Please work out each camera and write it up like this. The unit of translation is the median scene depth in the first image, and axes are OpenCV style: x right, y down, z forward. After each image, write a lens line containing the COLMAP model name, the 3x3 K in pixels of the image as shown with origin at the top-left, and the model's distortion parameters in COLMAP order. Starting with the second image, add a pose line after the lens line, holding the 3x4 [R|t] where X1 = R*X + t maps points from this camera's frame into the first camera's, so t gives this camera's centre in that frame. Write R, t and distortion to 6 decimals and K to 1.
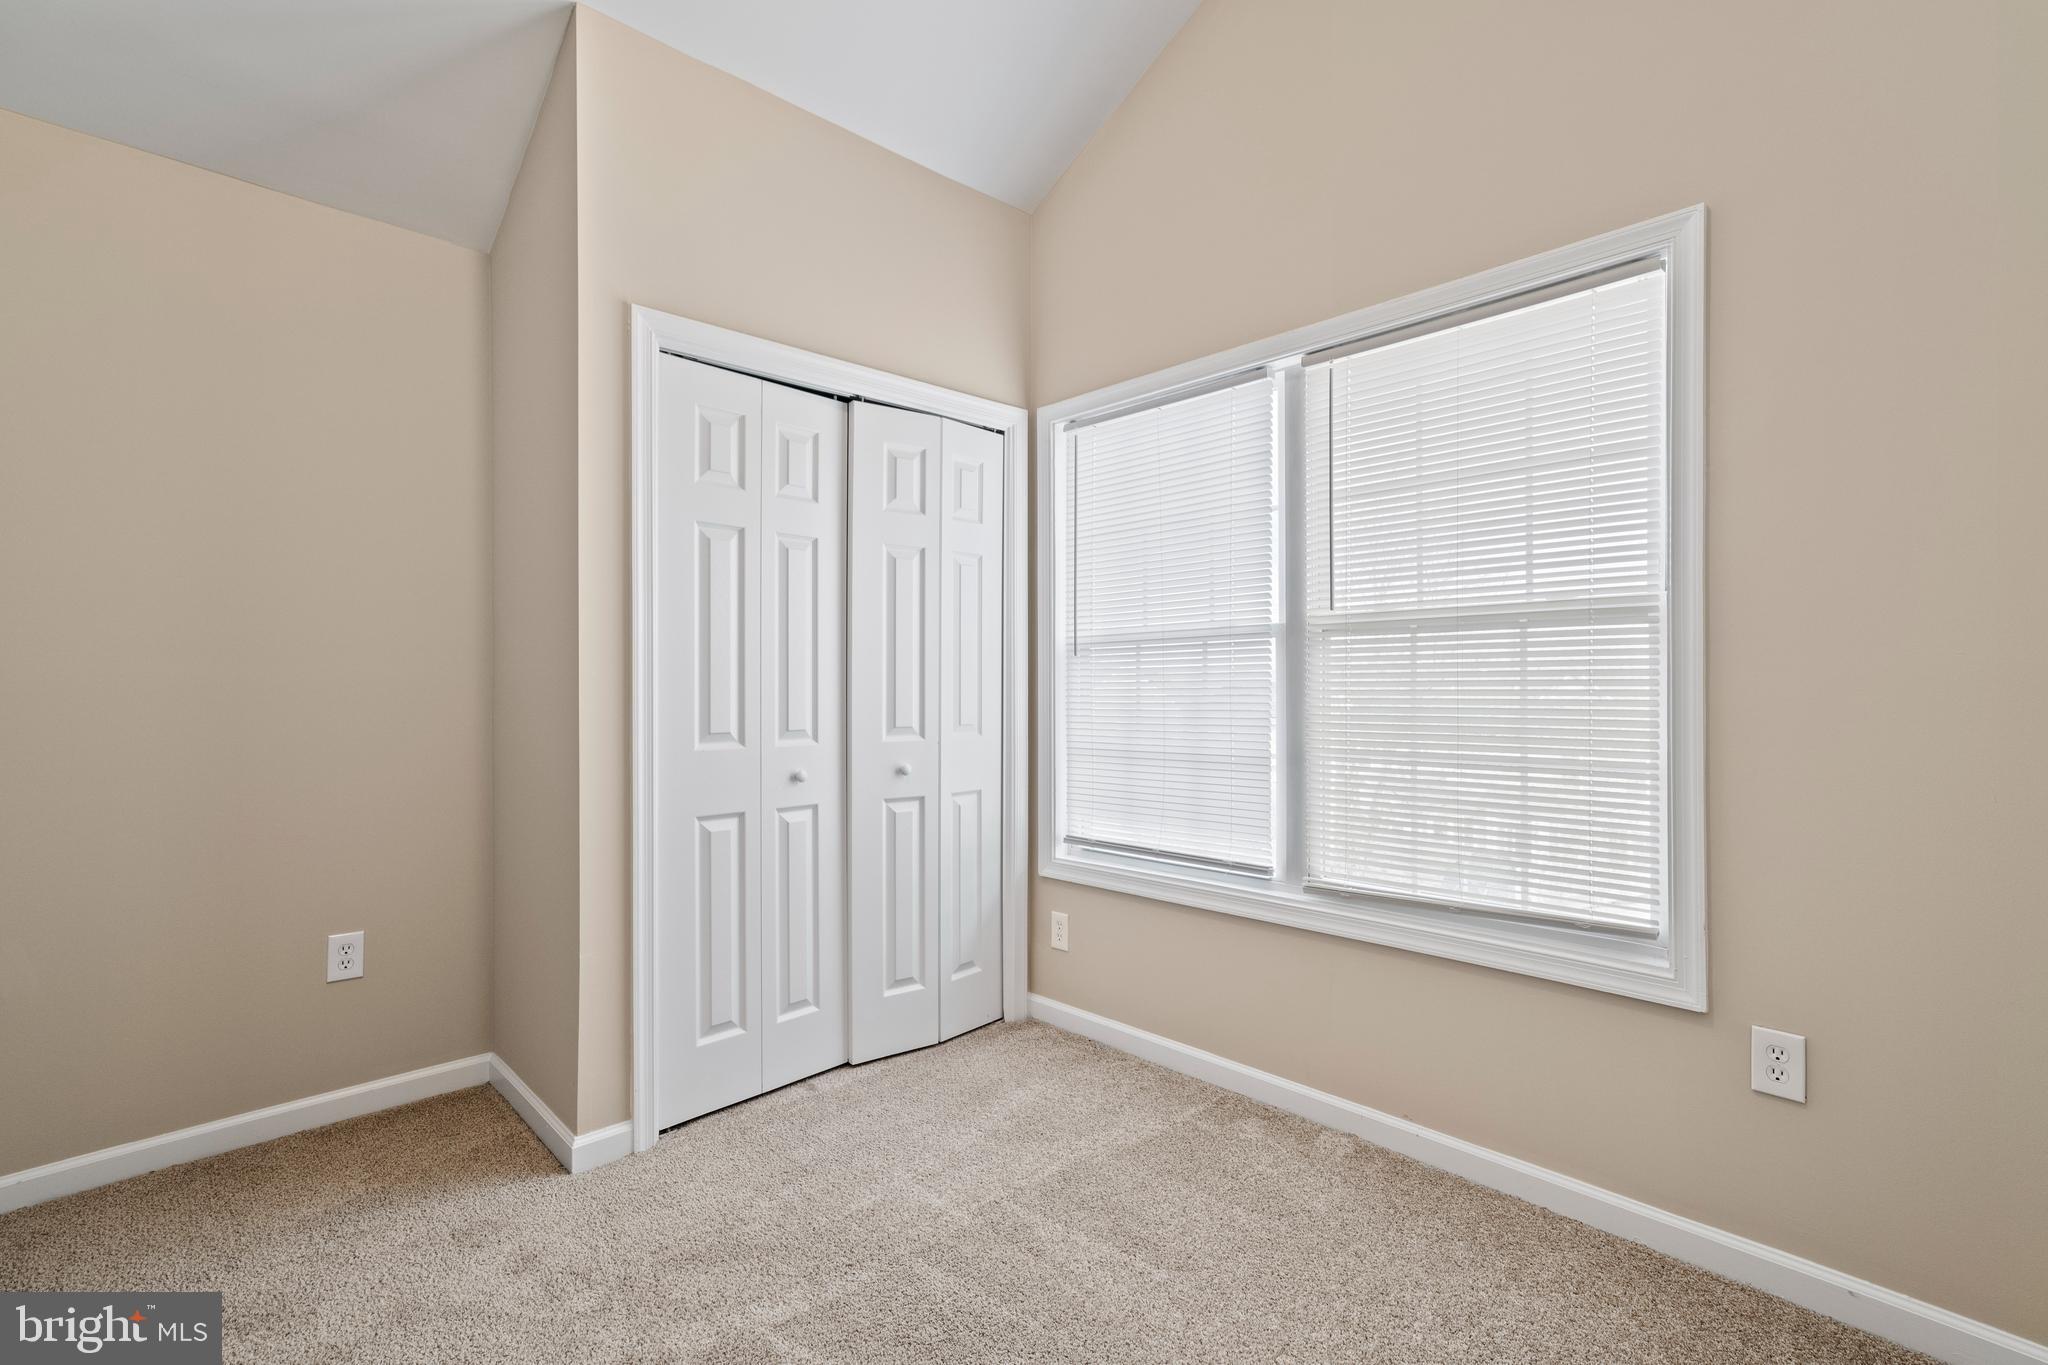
lens RADIAL K [[957.6, 0, 1009.8], [0, 957.6, 685.7], [0, 0, 1]] dist [0.005735, 0.002254]
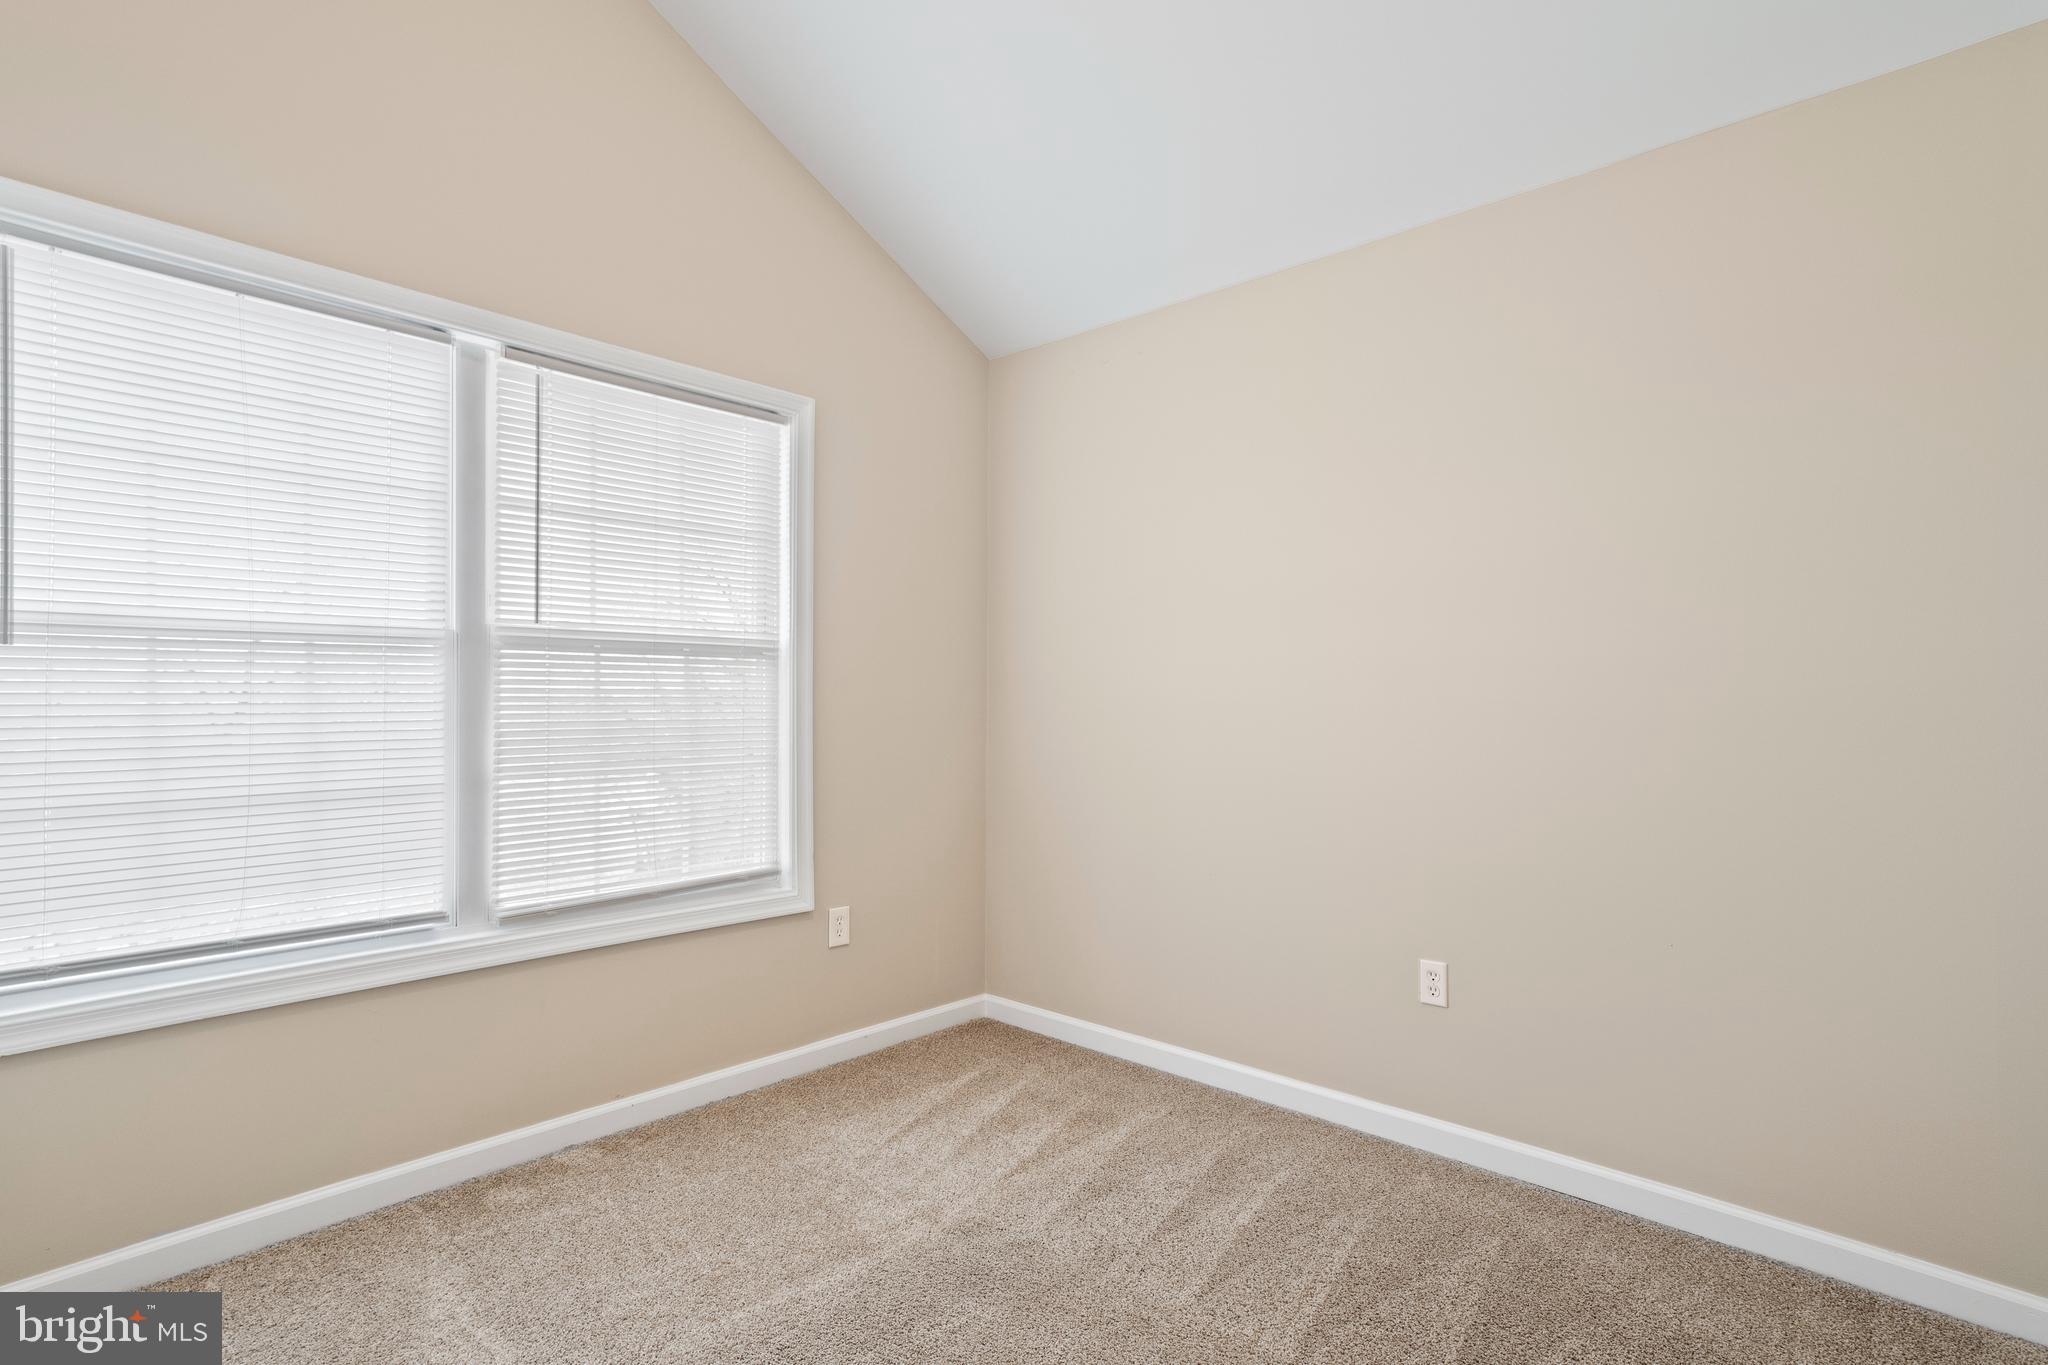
lens RADIAL K [[957.6, 0, 1029.1], [0, 957.6, 697.7], [0, 0, 1]] dist [0.005735, 0.002254]
pose [[-0.051183, 0.011899, 0.998618, -0.650241], [-0.002219, 0.999925, -0.012028, 0.007111], [-0.998687, -0.002832, -0.051153, 0.542043]]
